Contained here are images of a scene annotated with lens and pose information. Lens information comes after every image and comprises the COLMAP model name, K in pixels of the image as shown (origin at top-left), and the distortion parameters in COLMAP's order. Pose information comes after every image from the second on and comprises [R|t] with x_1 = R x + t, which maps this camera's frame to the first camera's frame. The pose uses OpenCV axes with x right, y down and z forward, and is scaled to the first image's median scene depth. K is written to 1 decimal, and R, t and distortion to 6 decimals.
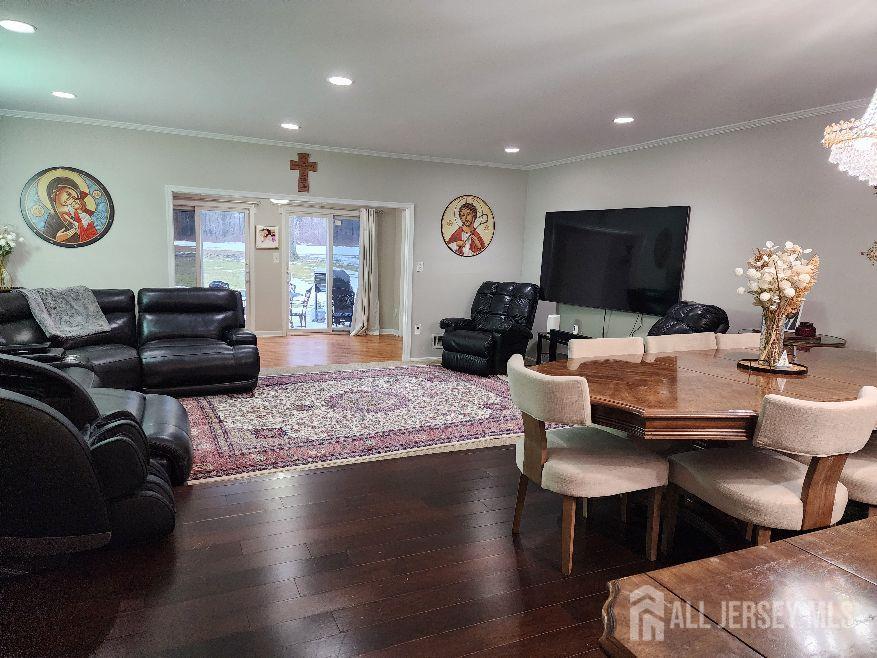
lens RADIAL K [[578.2, 0, 429.7], [0, 578.2, 325.8], [0, 0, 1]] dist [0.079729, -0.067430]
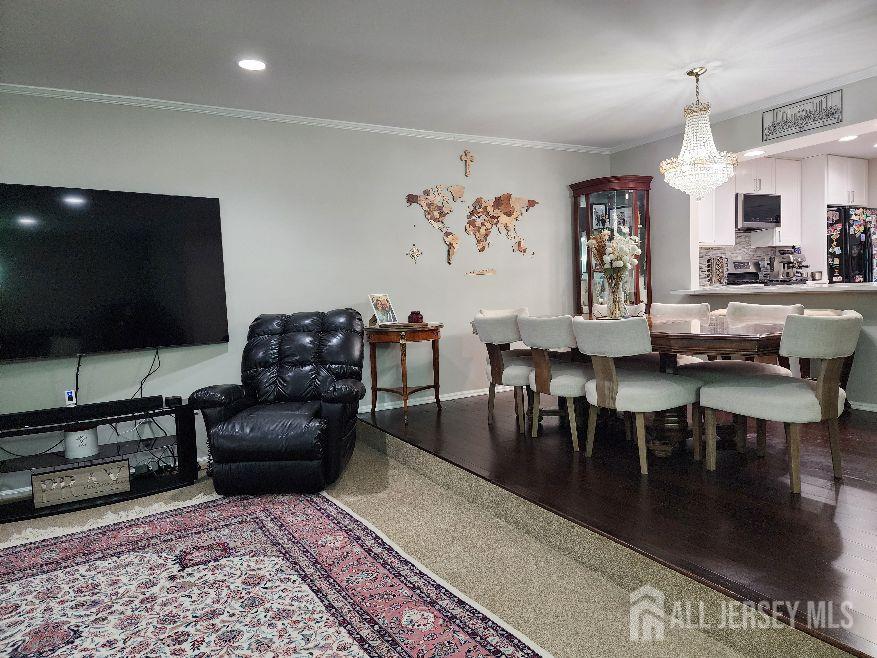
lens RADIAL K [[578.2, 0, 437.6], [0, 578.2, 328.2], [0, 0, 1]] dist [0.079729, -0.067430]
pose [[-0.089705, -0.097632, 0.991172, -0.359635], [0.174781, 0.978197, 0.112172, -0.067078], [-0.980512, 0.183301, -0.070685, 0.752060]]
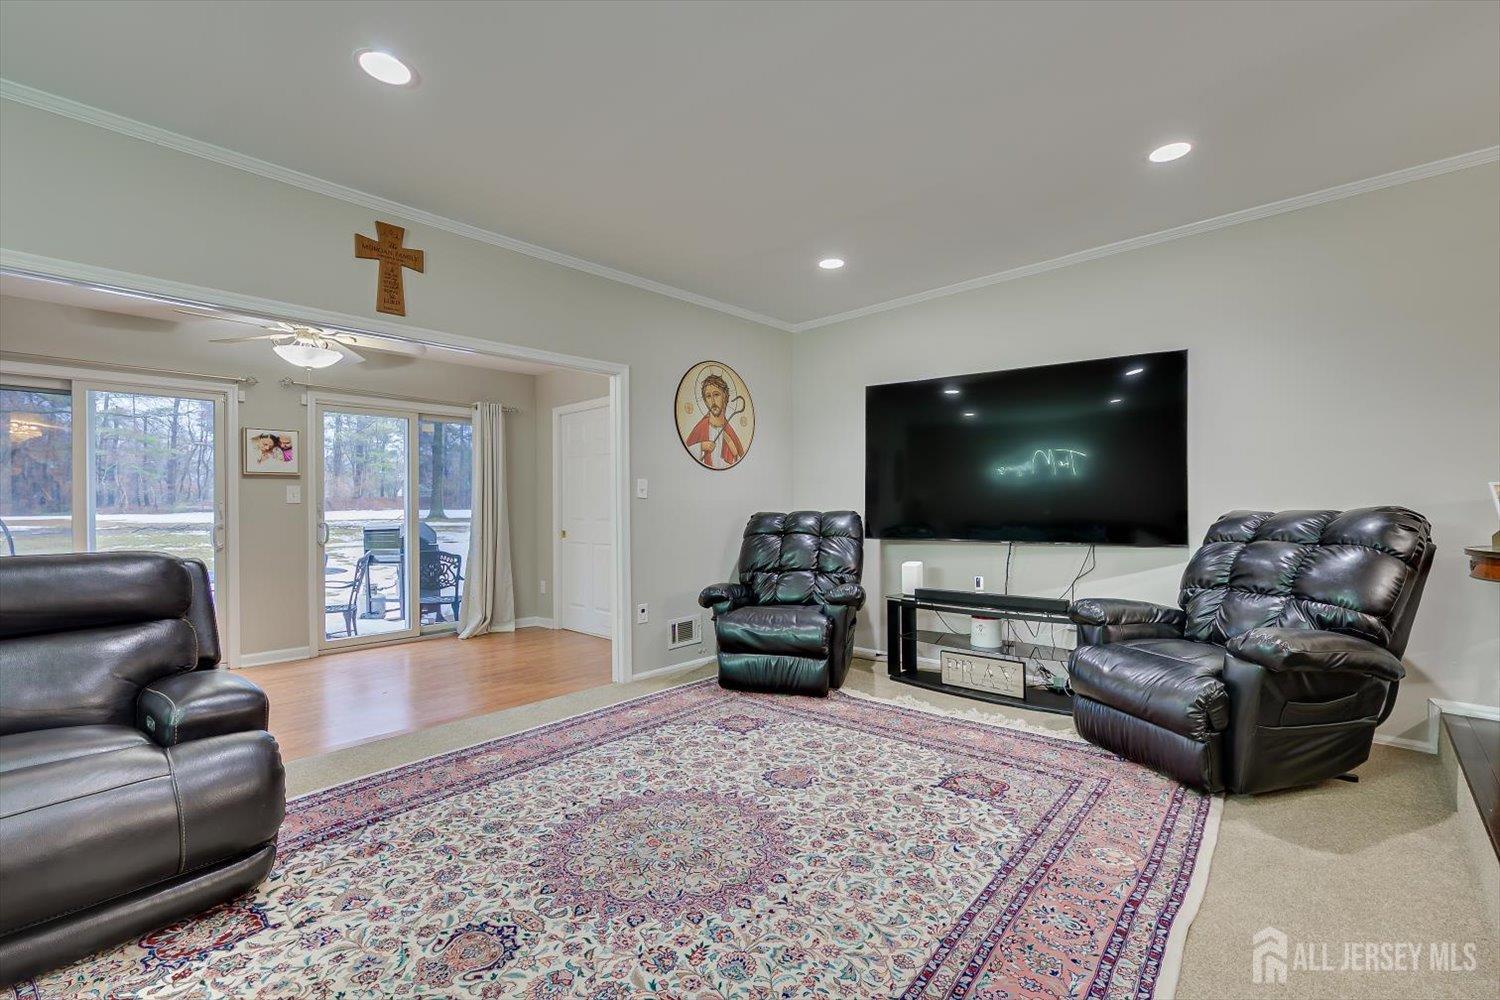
lens RADIAL K [[649.9, 0, 756.0], [0, 649.9, 506.7], [0, 0, 1]] dist [-0.003303, 0.001410]
pose [[0.920657, -0.042840, 0.388014, -0.187056], [0.092441, 0.989615, -0.110078, -0.019517], [-0.379269, 0.137213, 0.915056, 0.567604]]
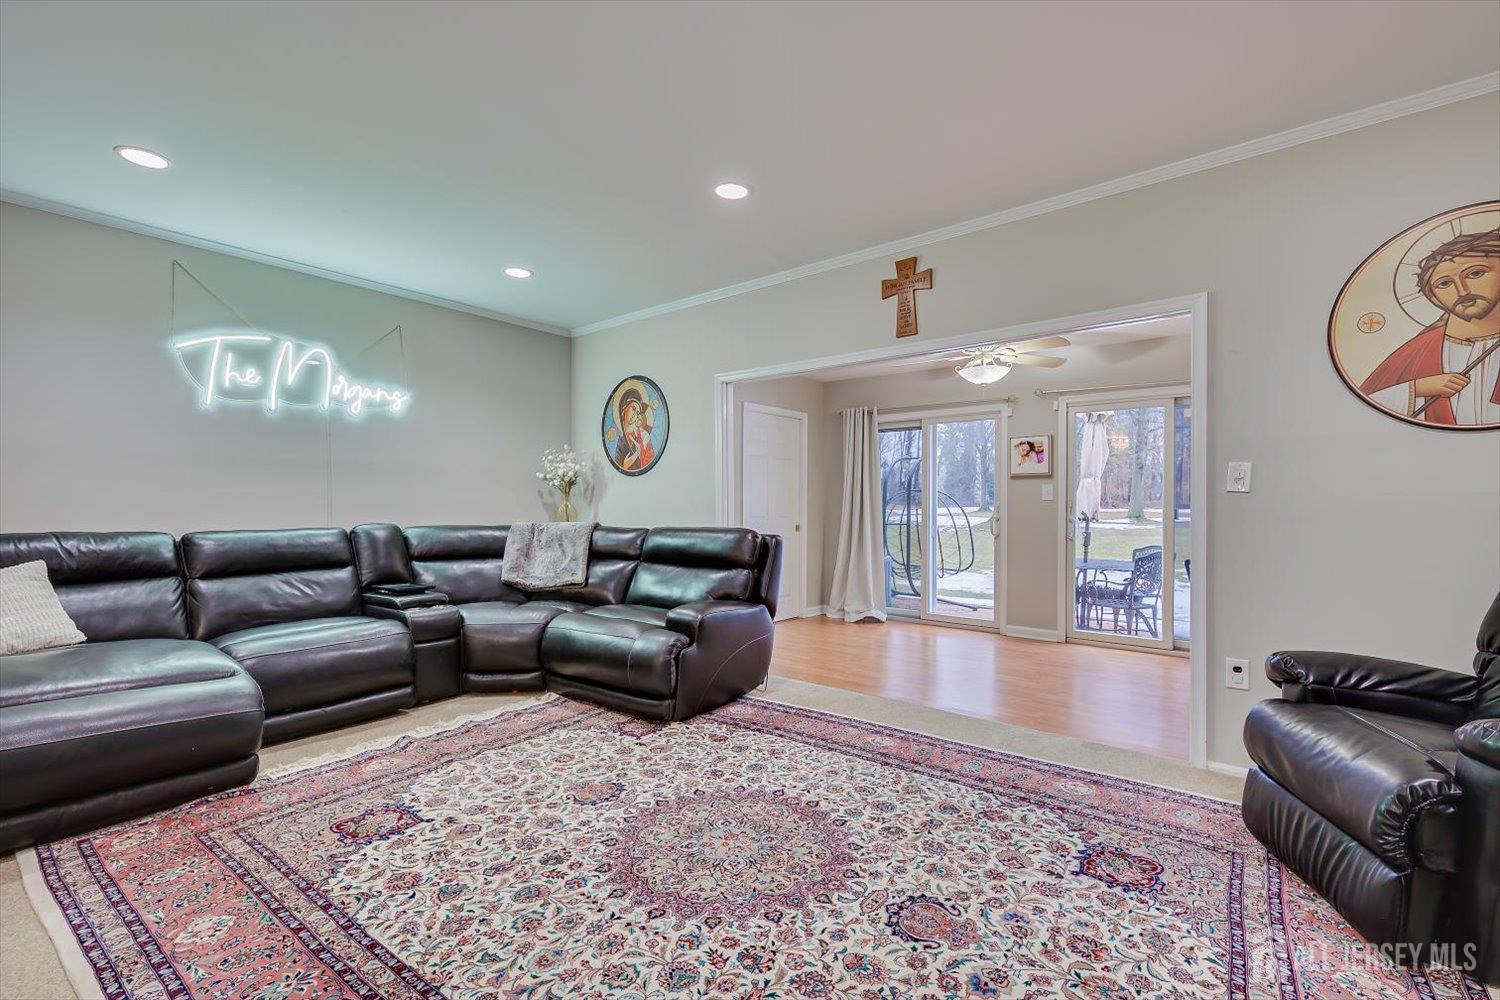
lens RADIAL K [[649.9, 0, 753.3], [0, 649.9, 510.7], [0, 0, 1]] dist [-0.003303, 0.001410]
pose [[0.449322, -0.026556, -0.892975, 0.234732], [-0.106754, 0.990800, -0.083181, -0.032796], [0.886968, 0.132704, 0.442354, 0.771242]]
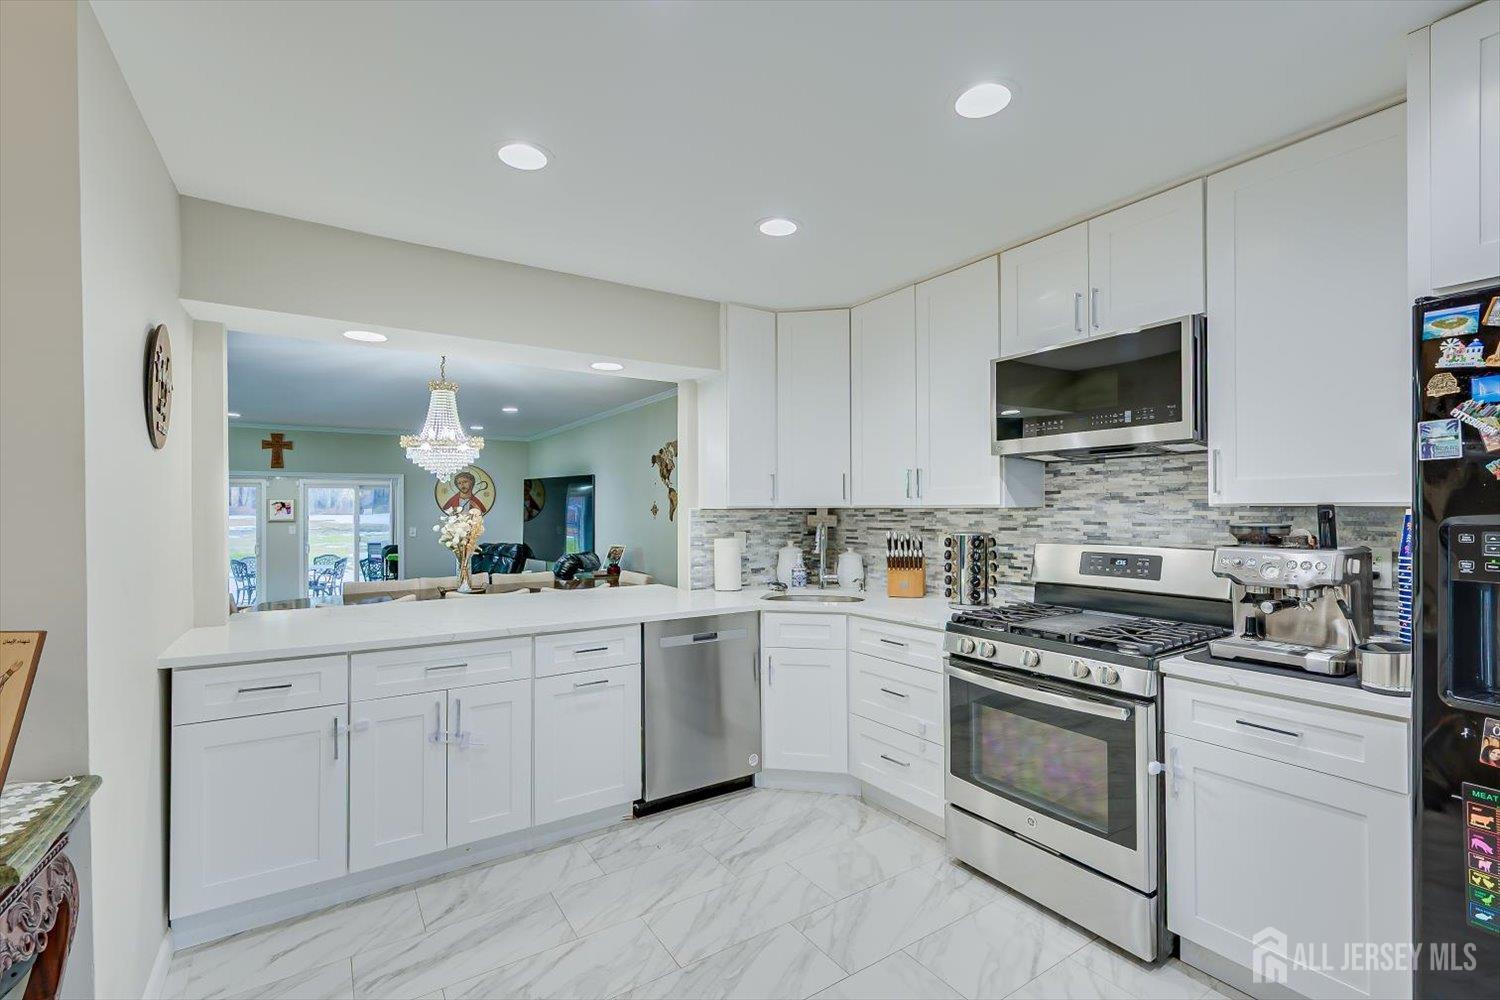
lens RADIAL K [[649.9, 0, 757.6], [0, 649.9, 502.8], [0, 0, 1]] dist [-0.003303, 0.001410]
pose [[0.983433, -0.036702, 0.177517, 0.506534], [0.061134, 0.989068, -0.134188, 0.054704], [-0.170652, 0.142817, 0.974926, -0.354600]]
